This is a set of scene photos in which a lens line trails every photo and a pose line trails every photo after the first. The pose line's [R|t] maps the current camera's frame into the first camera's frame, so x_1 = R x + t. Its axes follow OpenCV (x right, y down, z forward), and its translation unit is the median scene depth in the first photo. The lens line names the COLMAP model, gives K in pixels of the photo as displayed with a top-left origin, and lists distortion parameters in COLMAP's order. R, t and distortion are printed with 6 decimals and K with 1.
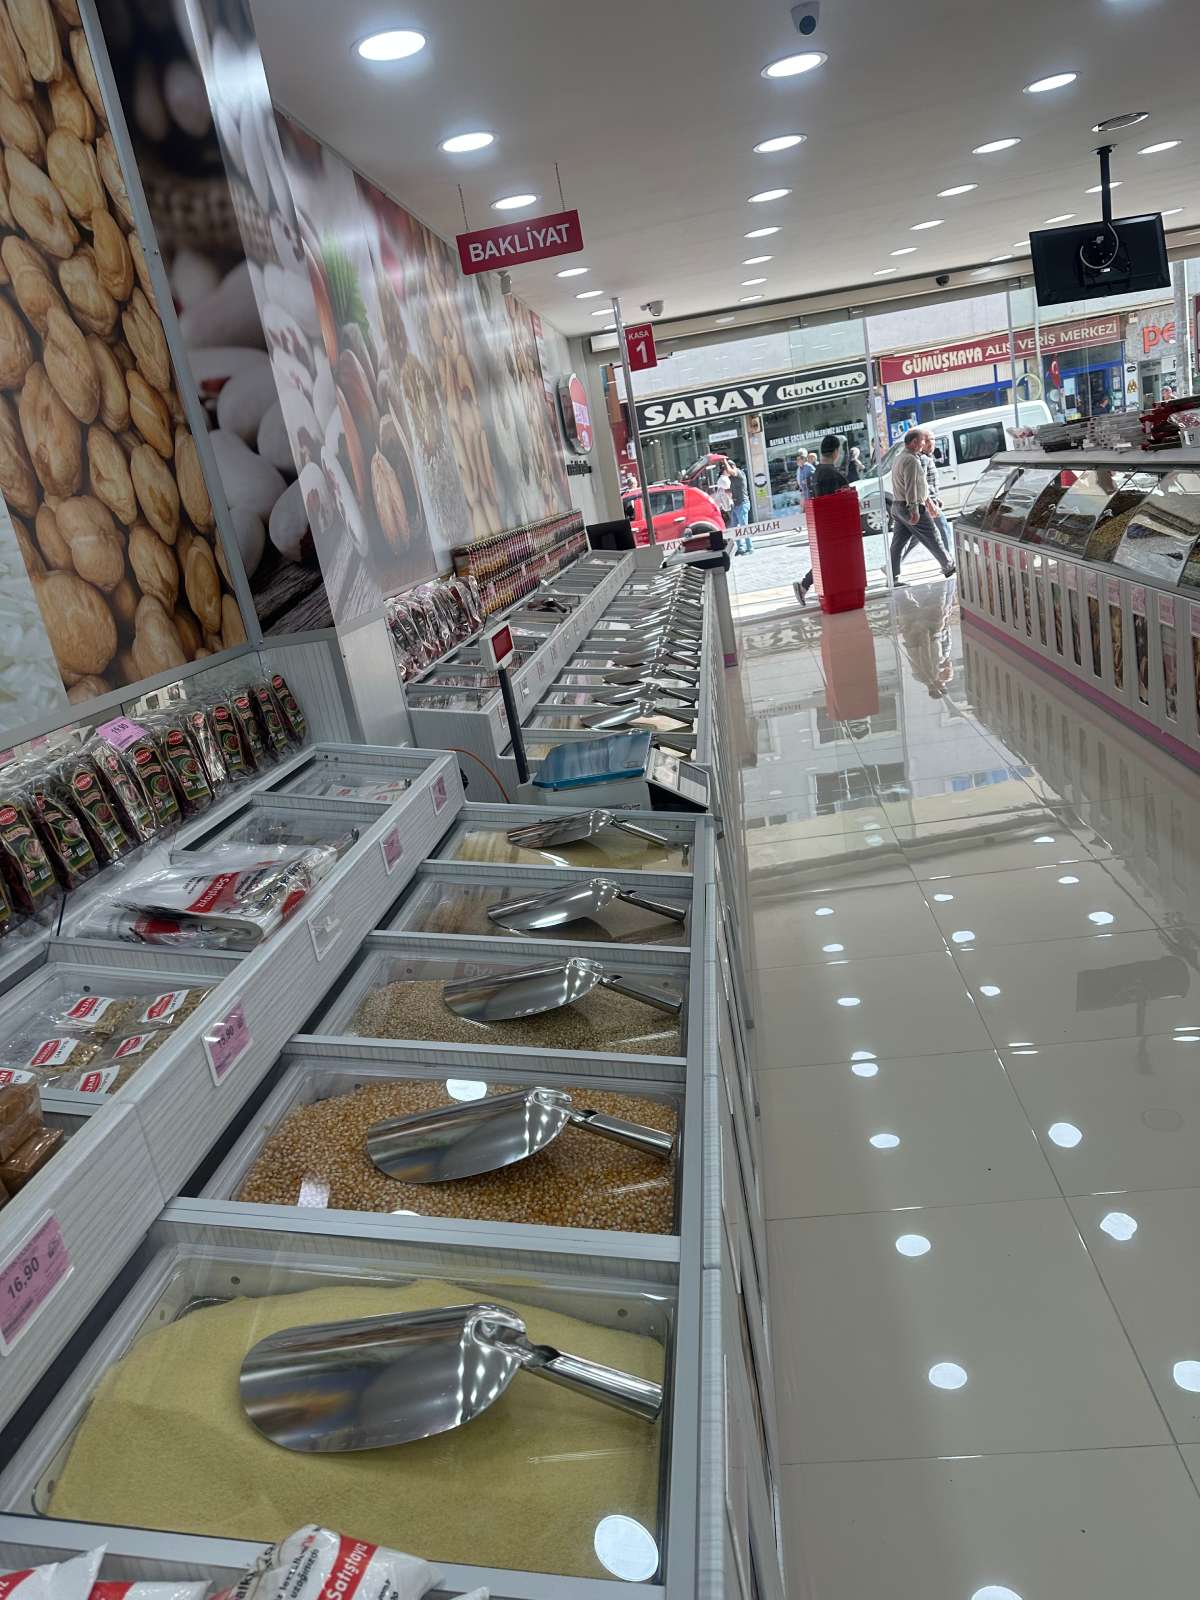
lens RADIAL K [[1118.2, 0, 600.9], [0, 1118.2, 806.9], [0, 0, 1]] dist [0.005534, -0.005630]
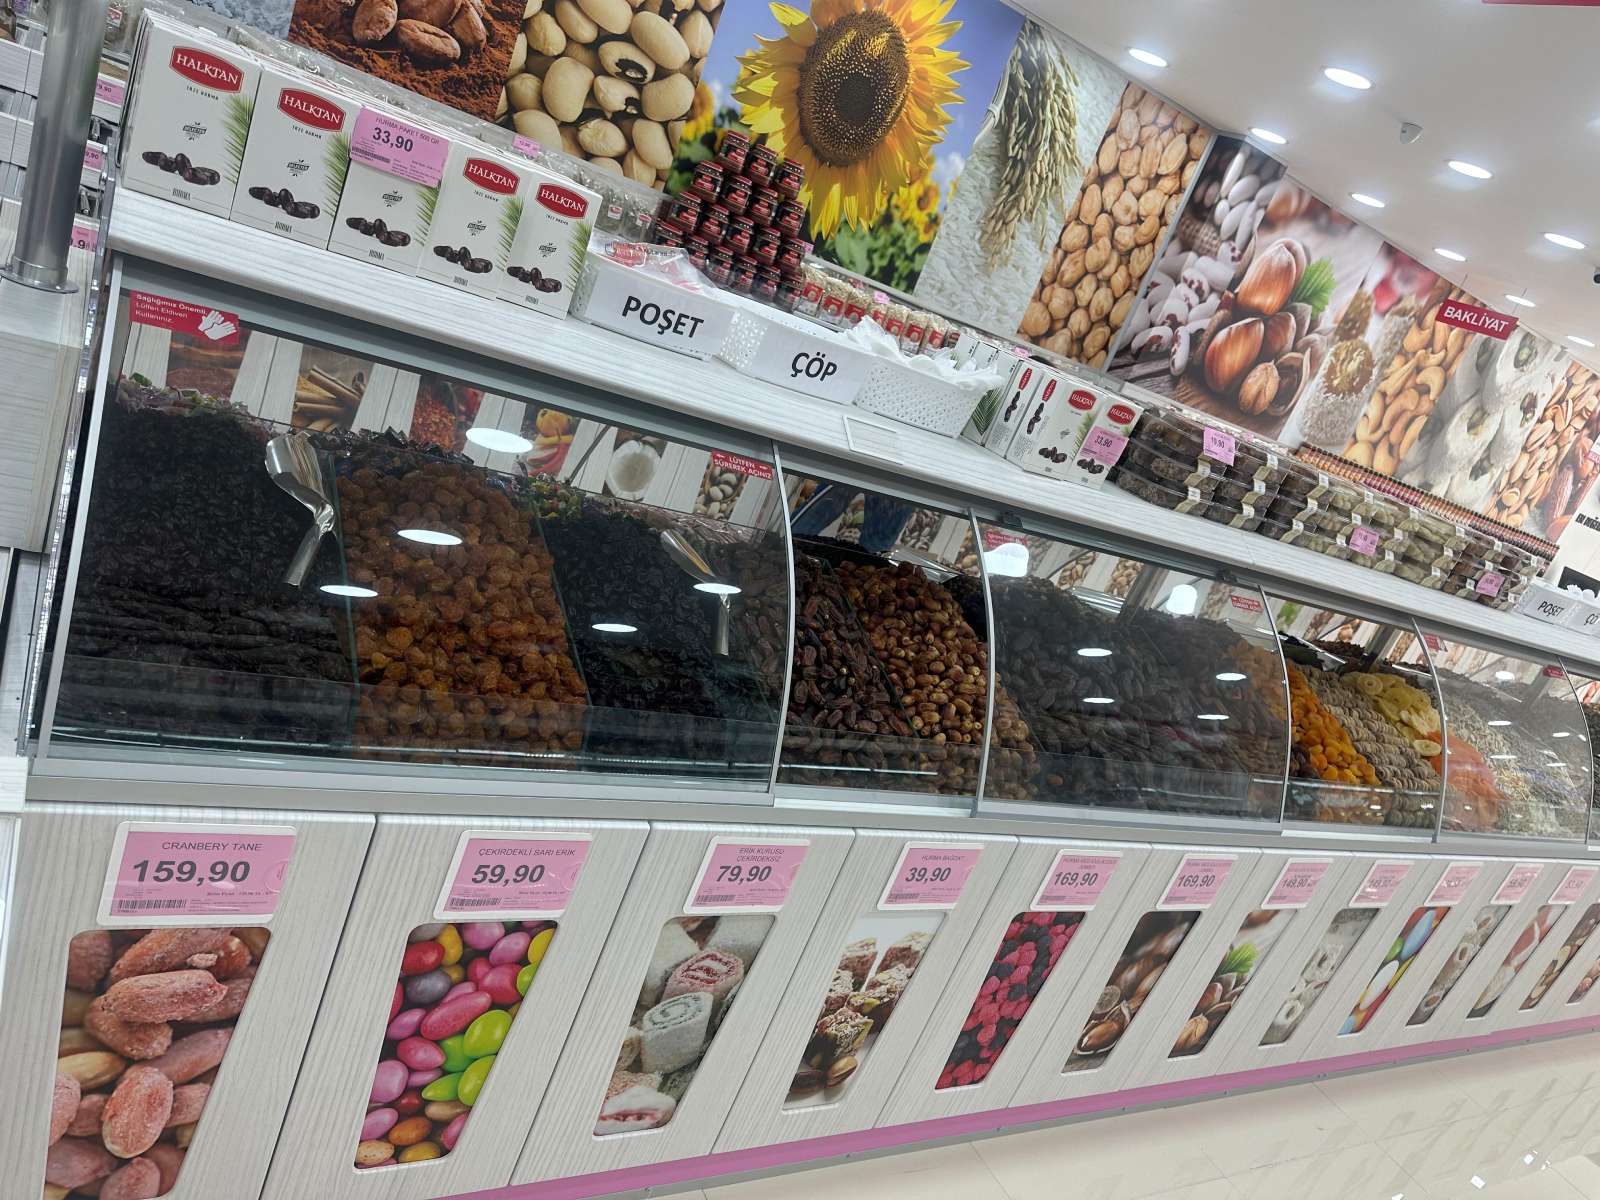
lens RADIAL K [[1118.2, 0, 801.5], [0, 1118.2, 598.9], [0, 0, 1]] dist [0.005534, -0.005630]
pose [[0.452416, 0.607621, -0.652776, 1.528108], [-0.647059, 0.727364, 0.228596, 0.100446], [0.613706, 0.318964, 0.722238, -1.238392]]
